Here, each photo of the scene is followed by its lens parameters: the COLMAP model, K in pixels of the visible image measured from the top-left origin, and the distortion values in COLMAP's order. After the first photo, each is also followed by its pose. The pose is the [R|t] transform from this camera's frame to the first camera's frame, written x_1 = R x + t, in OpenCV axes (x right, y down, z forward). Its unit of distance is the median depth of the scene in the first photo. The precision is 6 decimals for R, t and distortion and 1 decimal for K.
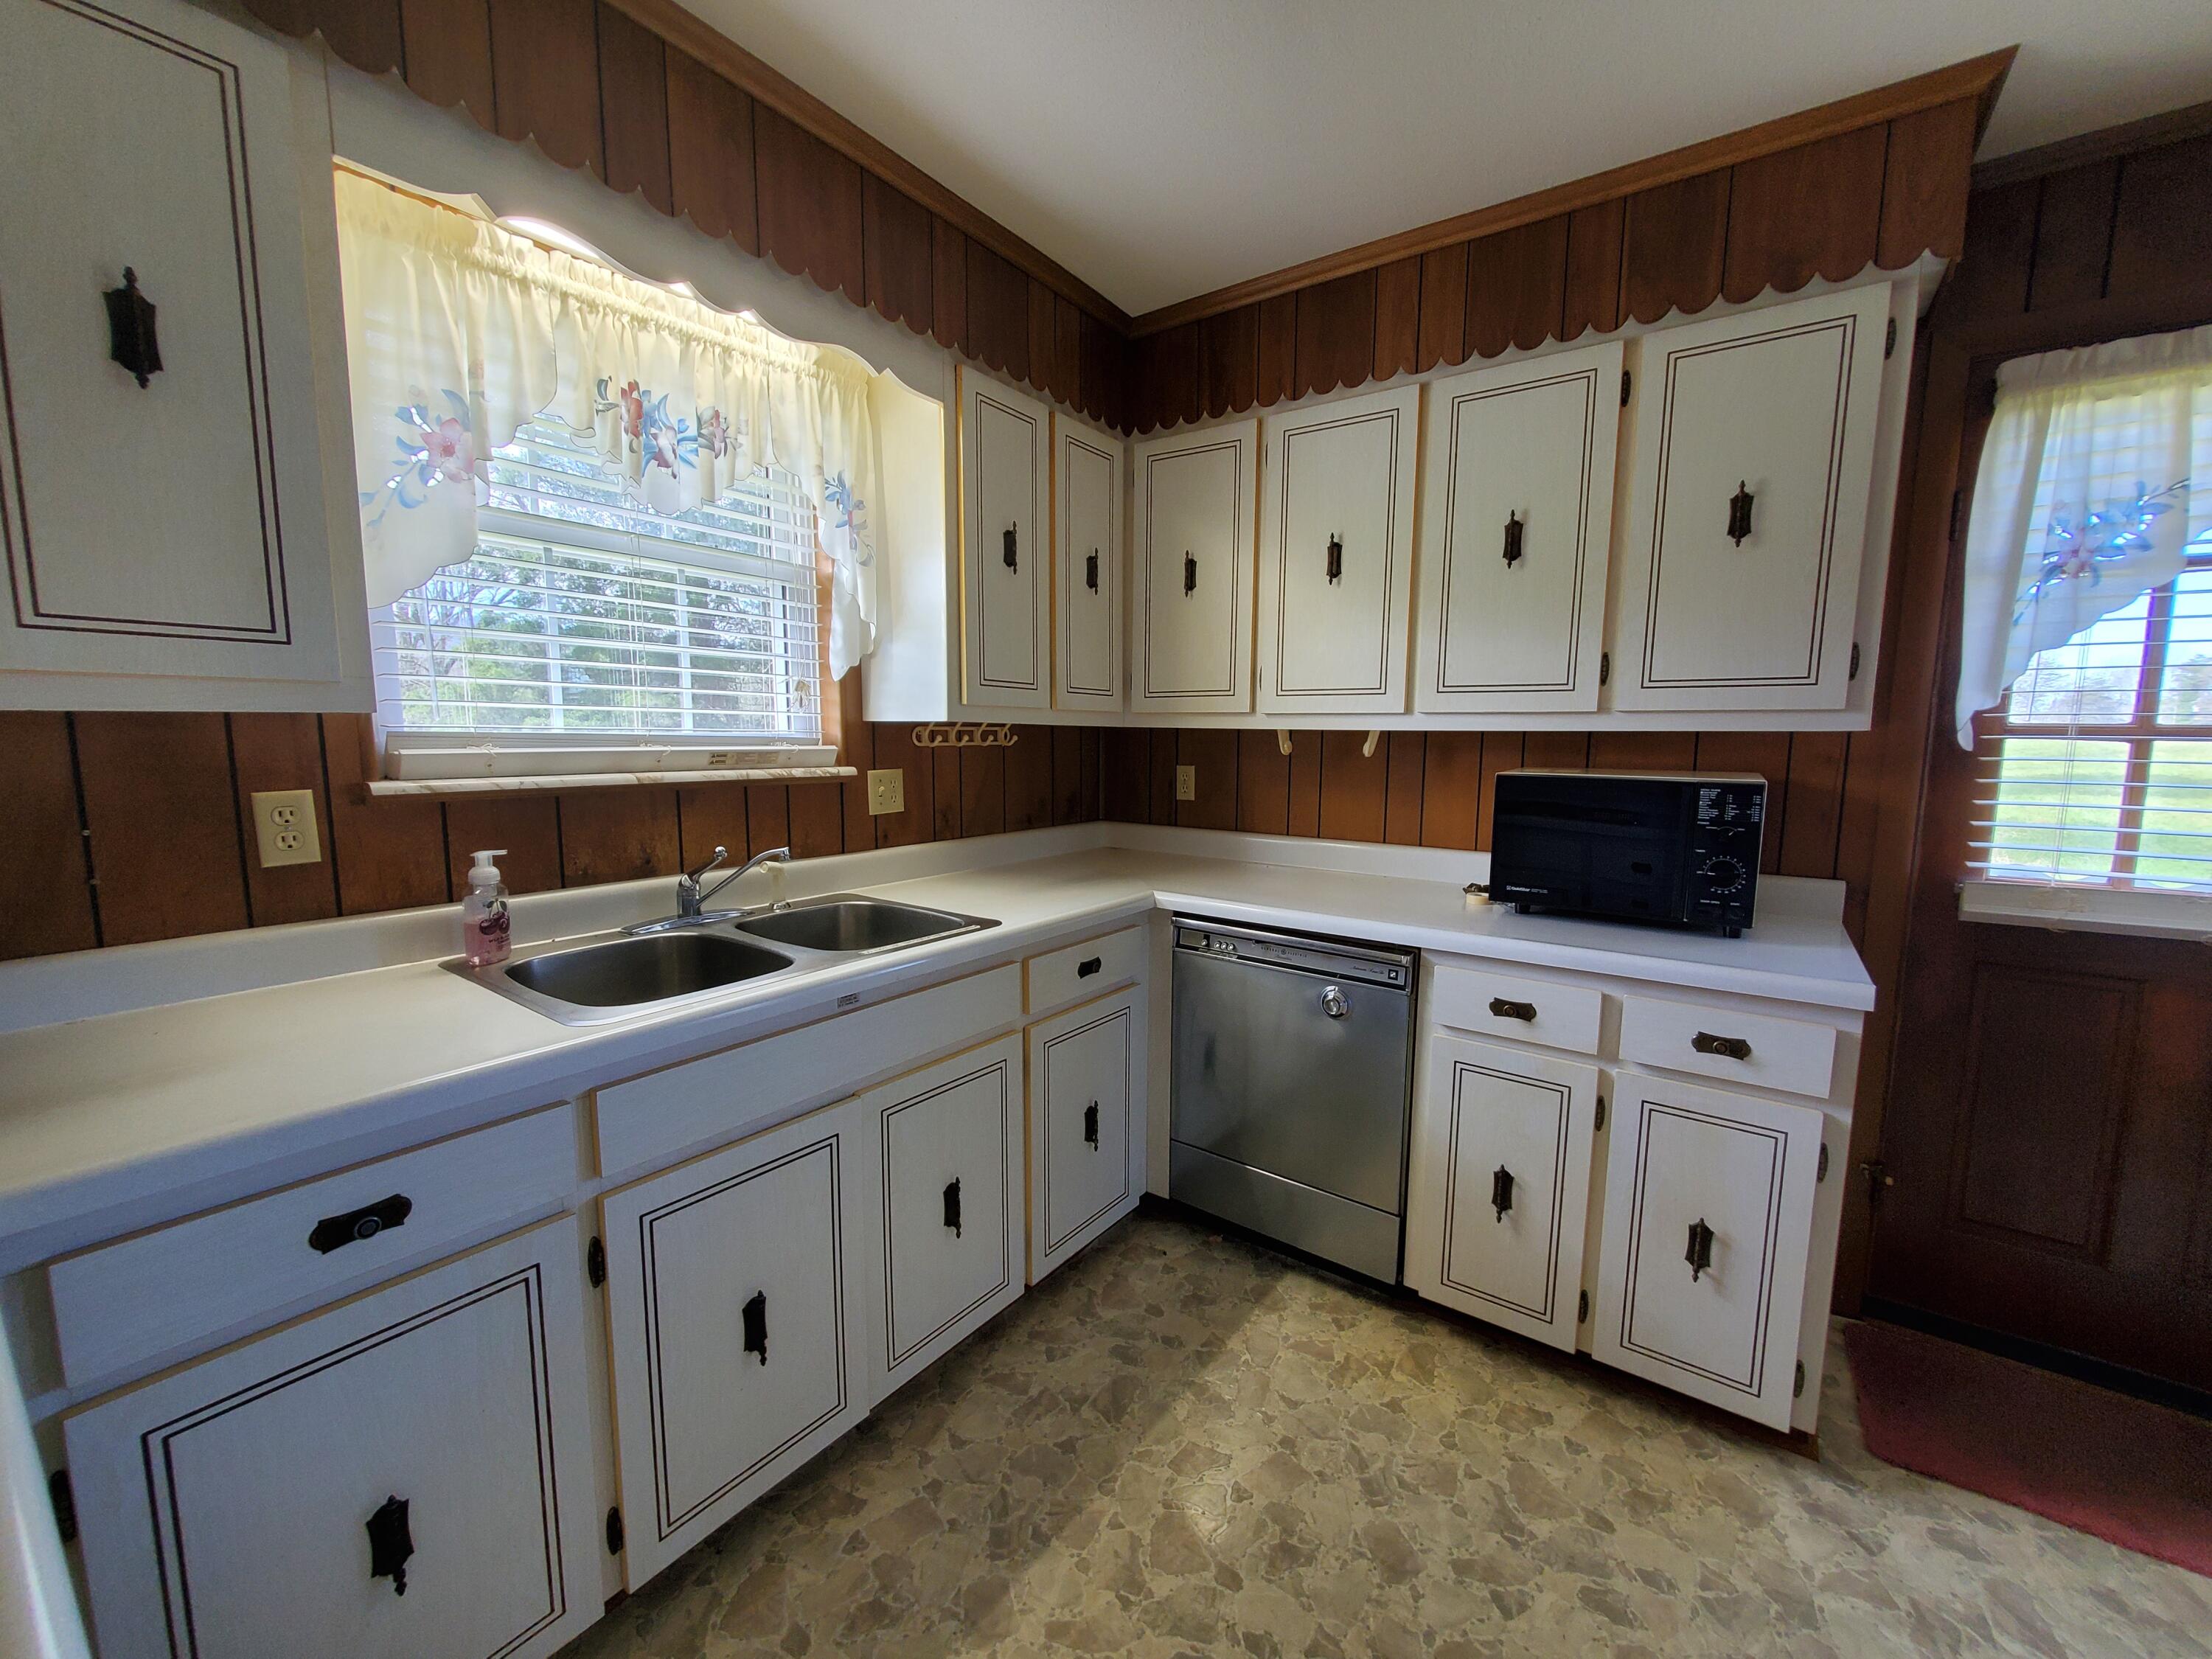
lens RADIAL K [[879.0, 0, 1134.1], [0, 879.0, 836.6], [0, 0, 1]] dist [-0.000701, -0.000191]
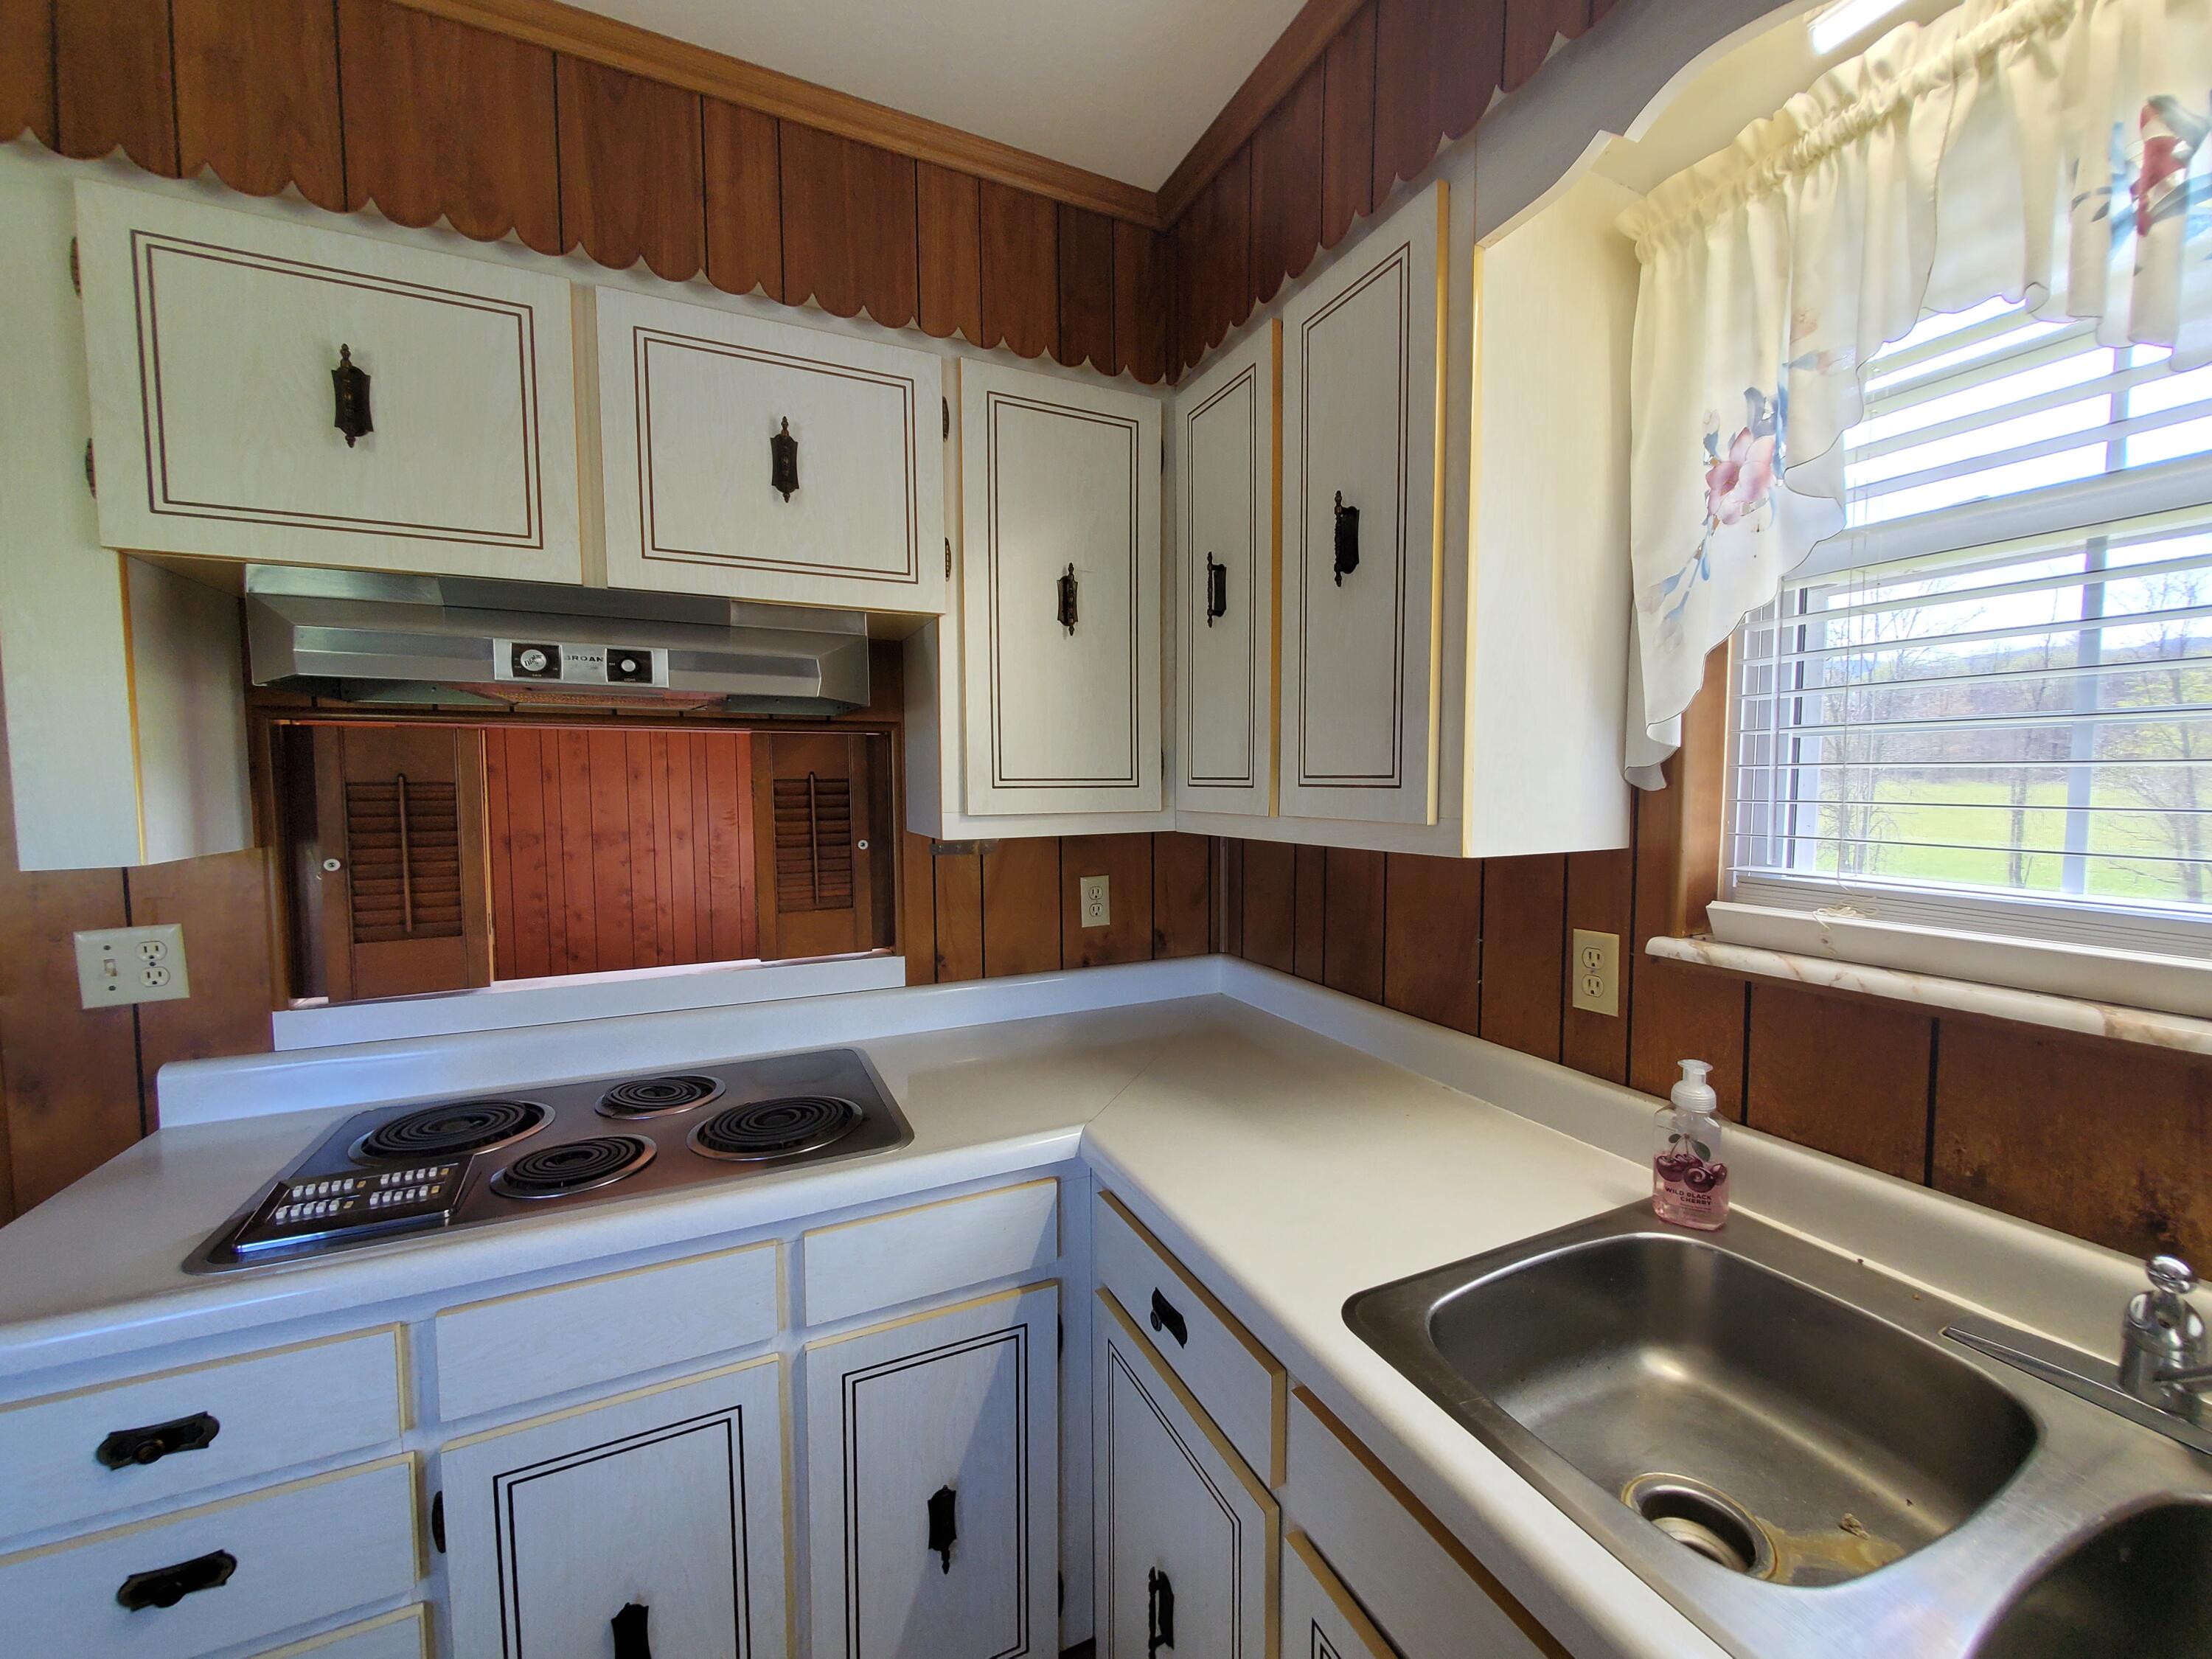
lens RADIAL K [[879.0, 0, 1134.1], [0, 879.0, 836.6], [0, 0, 1]] dist [-0.000701, -0.000191]
pose [[-0.494059, 0.044302, -0.868299, 0.044785], [-0.106585, 0.988082, 0.111061, -0.156223], [0.862870, 0.147418, -0.483449, 0.792305]]
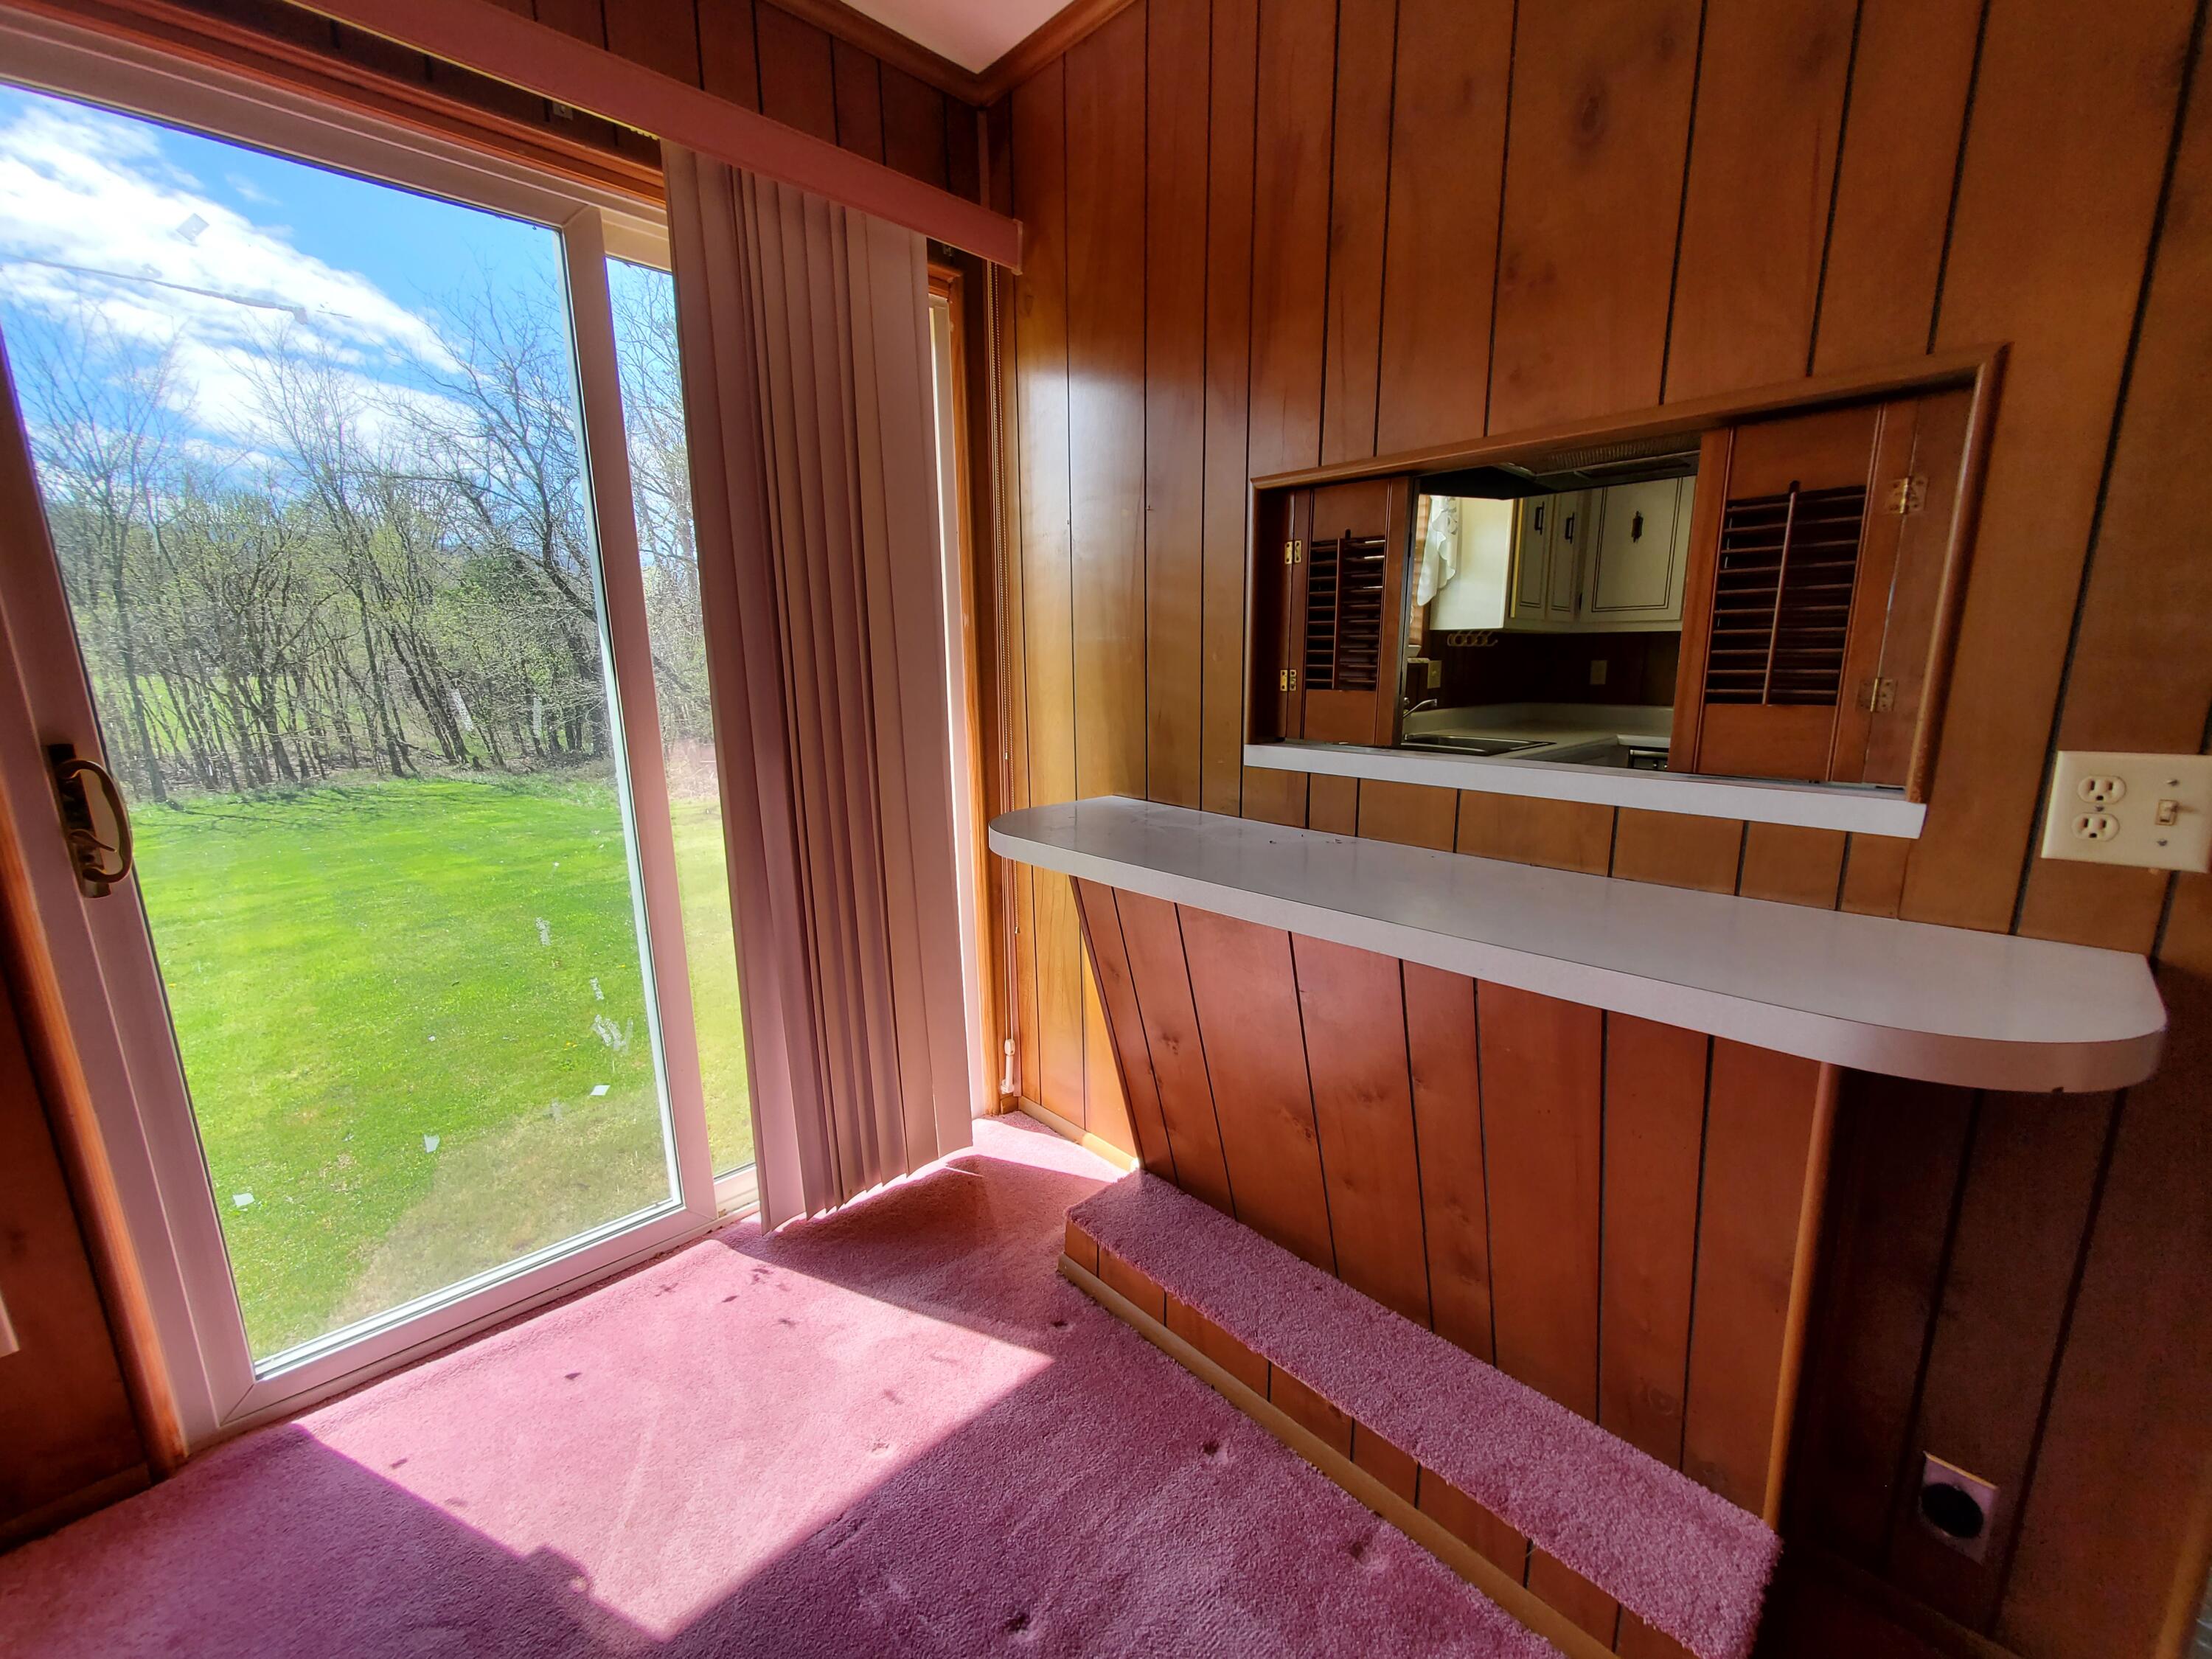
lens RADIAL K [[880.2, 0, 1135.8], [0, 880.2, 835.7], [0, 0, 1]] dist [-0.001094, -0.000671]
pose [[0.982820, 0.023444, -0.183070, -0.697854], [-0.008506, 0.996599, 0.081961, 0.158419], [0.184369, -0.078996, 0.979677, -0.962476]]
